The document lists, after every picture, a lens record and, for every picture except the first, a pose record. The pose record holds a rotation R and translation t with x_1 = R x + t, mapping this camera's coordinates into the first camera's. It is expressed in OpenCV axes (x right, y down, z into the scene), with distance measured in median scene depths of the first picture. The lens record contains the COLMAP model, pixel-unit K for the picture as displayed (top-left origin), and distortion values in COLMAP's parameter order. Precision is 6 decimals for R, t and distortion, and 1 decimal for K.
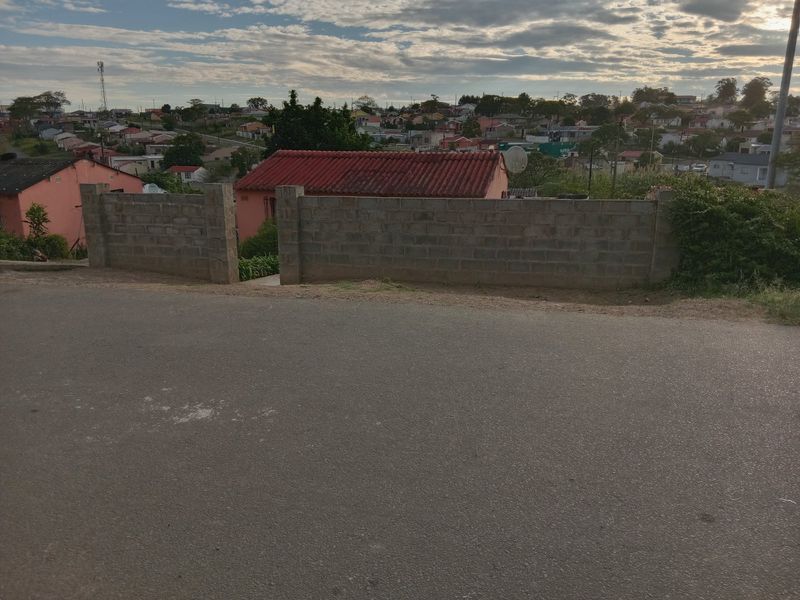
lens RADIAL K [[607.3, 0, 402.5], [0, 607.3, 300.0], [0, 0, 1]] dist [0.106631, -0.183838]
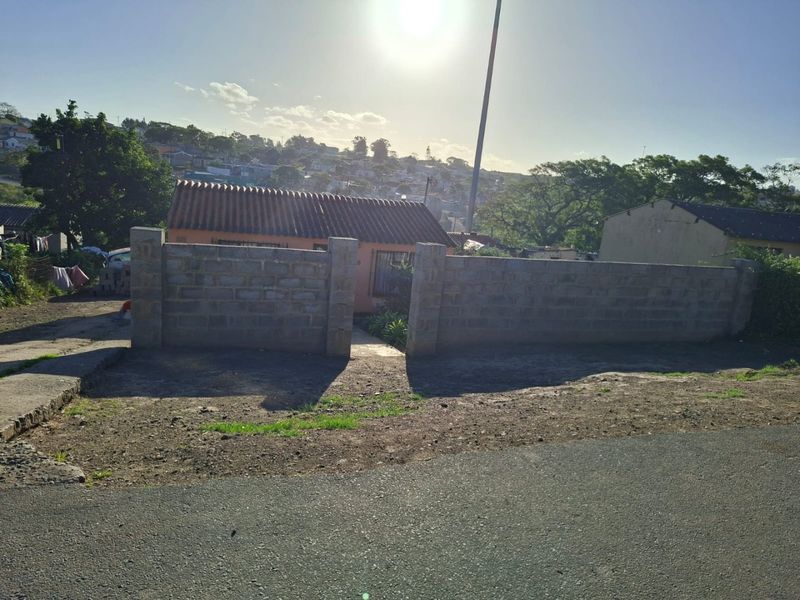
lens RADIAL K [[554.1, 0, 388.7], [0, 554.1, 300.6], [0, 0, 1]] dist [0.100407, -0.120010]
pose [[0.855917, -0.028388, 0.516333, -0.622786], [0.044339, 0.998844, -0.018583, -0.087360], [-0.515208, 0.038799, 0.856186, 0.327717]]
